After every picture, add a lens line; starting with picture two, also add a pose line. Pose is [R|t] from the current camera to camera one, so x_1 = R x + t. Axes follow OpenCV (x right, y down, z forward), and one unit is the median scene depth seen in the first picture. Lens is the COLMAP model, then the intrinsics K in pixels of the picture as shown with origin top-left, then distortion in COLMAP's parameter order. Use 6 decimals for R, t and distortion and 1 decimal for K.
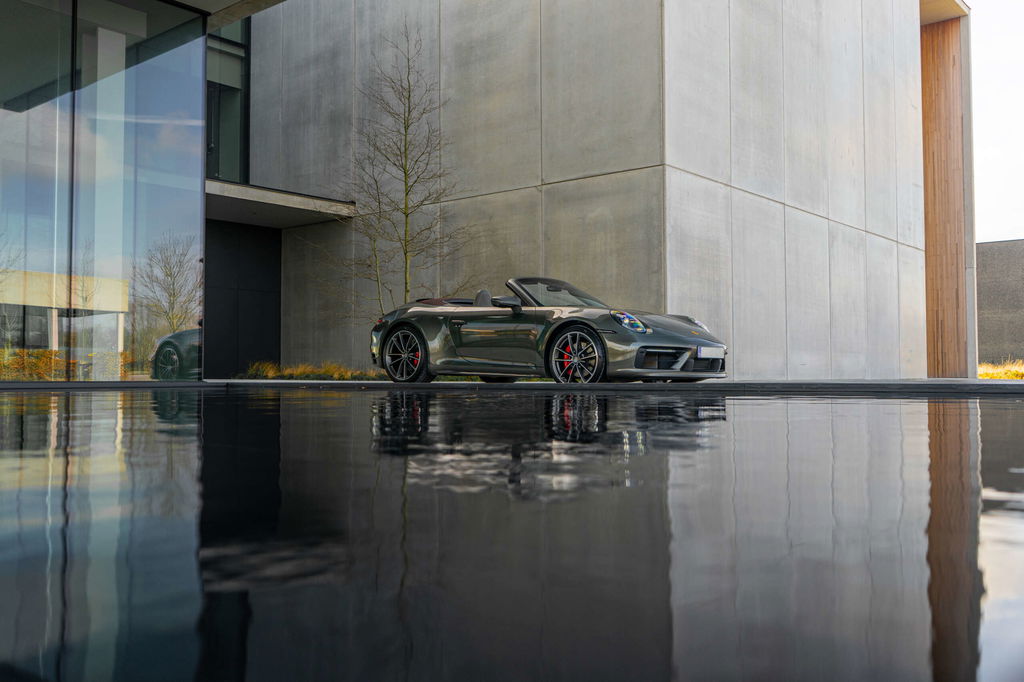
lens RADIAL K [[949.8, 0, 512.0], [0, 949.8, 341.0], [0, 0, 1]] dist [-0.010779, -0.009919]
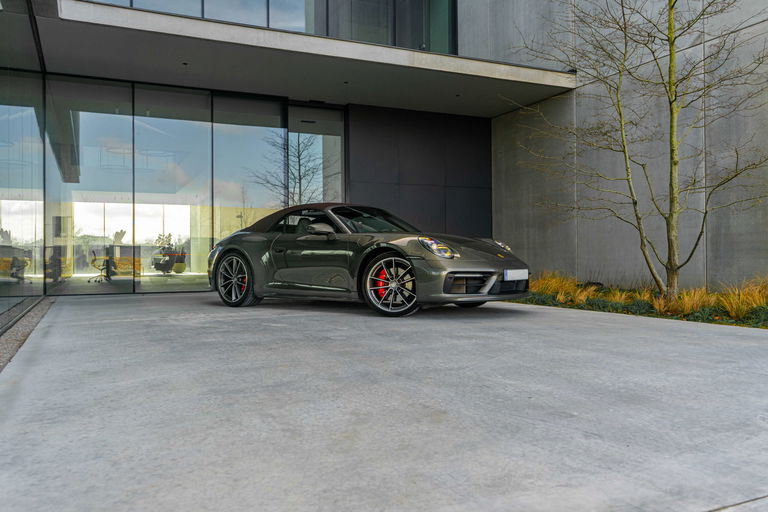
lens RADIAL K [[637.4, 0, 384.0], [0, 637.4, 256.0], [0, 0, 1]] dist [0.001730, 0.001010]
pose [[0.907269, -0.008870, -0.420458, -0.104603], [0.023819, 0.999256, 0.030318, -0.008597], [0.419877, -0.037522, 0.906805, 0.518744]]
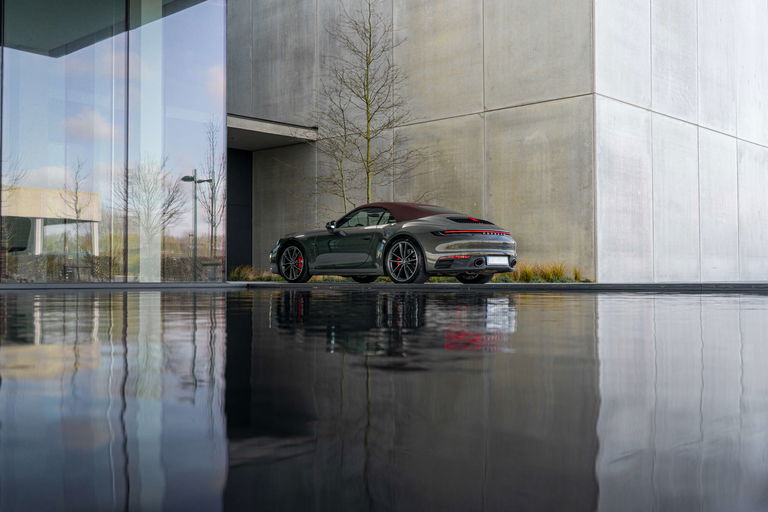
lens RADIAL K [[852.3, 0, 384.0], [0, 852.3, 256.0], [0, 0, 1]] dist [0.011063, 0.040383]
pose [[0.998604, -0.001584, -0.052796, -0.036198], [0.002180, 0.999935, 0.011234, -0.001877], [0.052775, -0.011333, 0.998542, -0.039685]]
